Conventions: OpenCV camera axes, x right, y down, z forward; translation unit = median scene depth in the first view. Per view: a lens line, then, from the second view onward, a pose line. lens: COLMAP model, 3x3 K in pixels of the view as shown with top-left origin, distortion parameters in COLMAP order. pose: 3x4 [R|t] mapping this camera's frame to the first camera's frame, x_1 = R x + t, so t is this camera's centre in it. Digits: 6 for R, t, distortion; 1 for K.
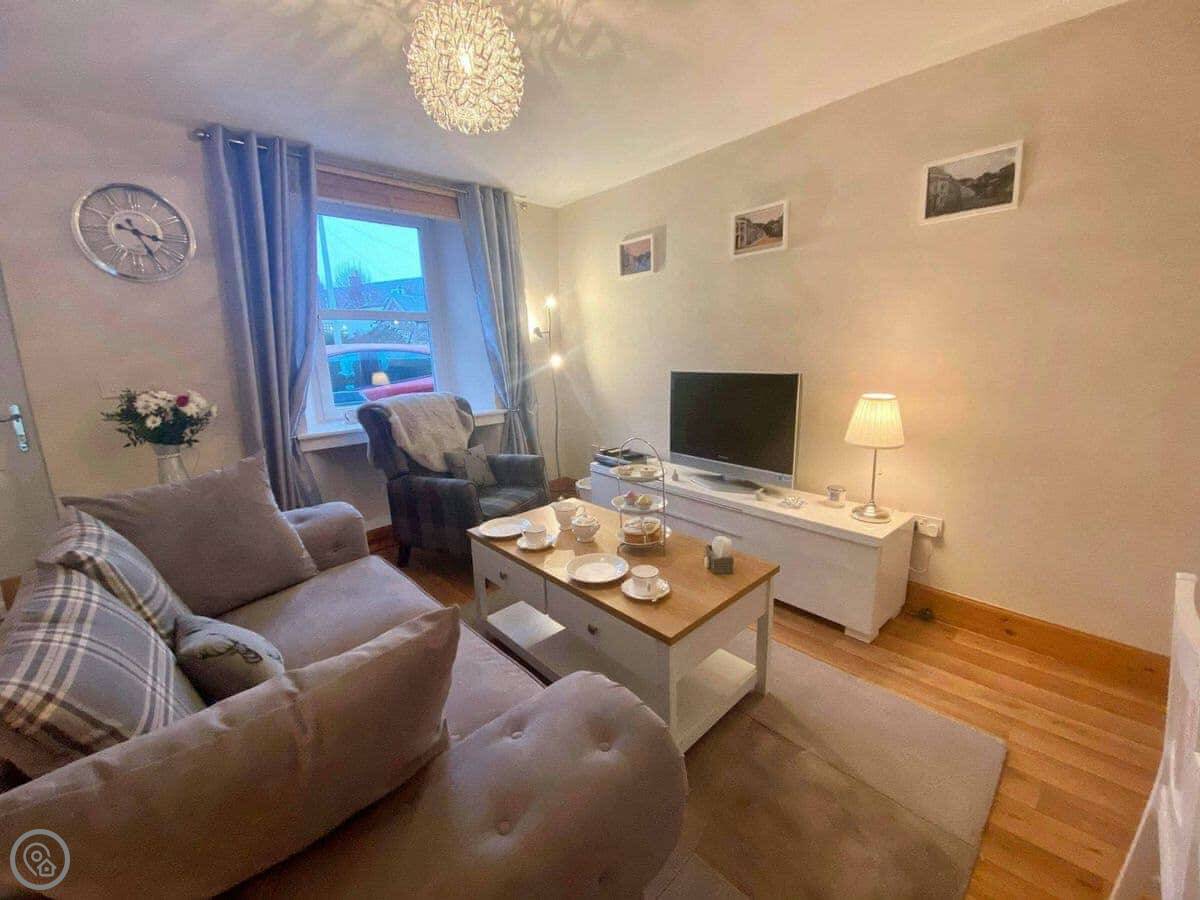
lens RADIAL K [[478.5, 0, 601.6], [0, 478.5, 446.2], [0, 0, 1]] dist [0.003885, -0.000216]
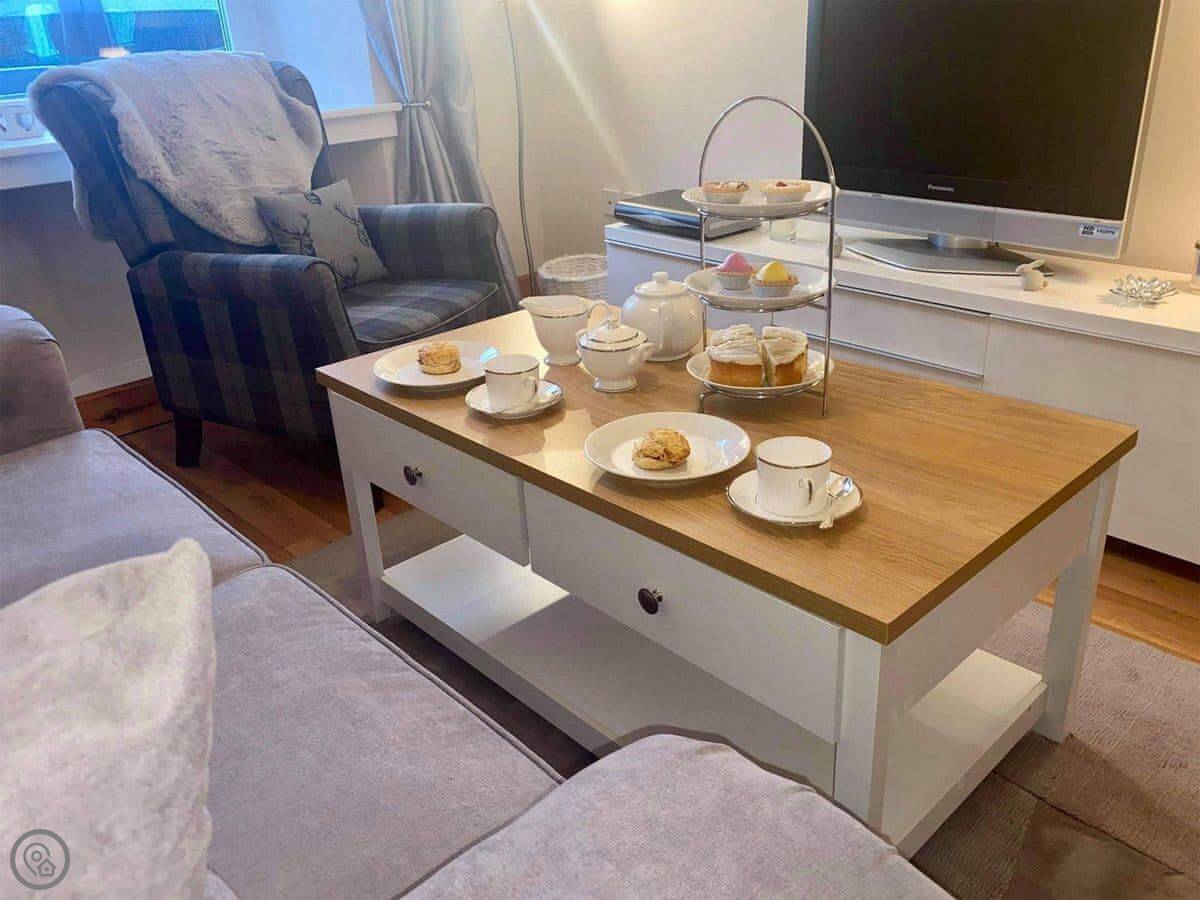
lens RADIAL K [[994.0, 0, 602.4], [0, 994.0, 453.0], [0, 0, 1]] dist [-0.008747, -0.019969]
pose [[0.999757, -0.017087, -0.013958, -0.023935], [0.019822, 0.973426, 0.228141, 0.045718], [0.009689, -0.228362, 0.973528, 0.135716]]
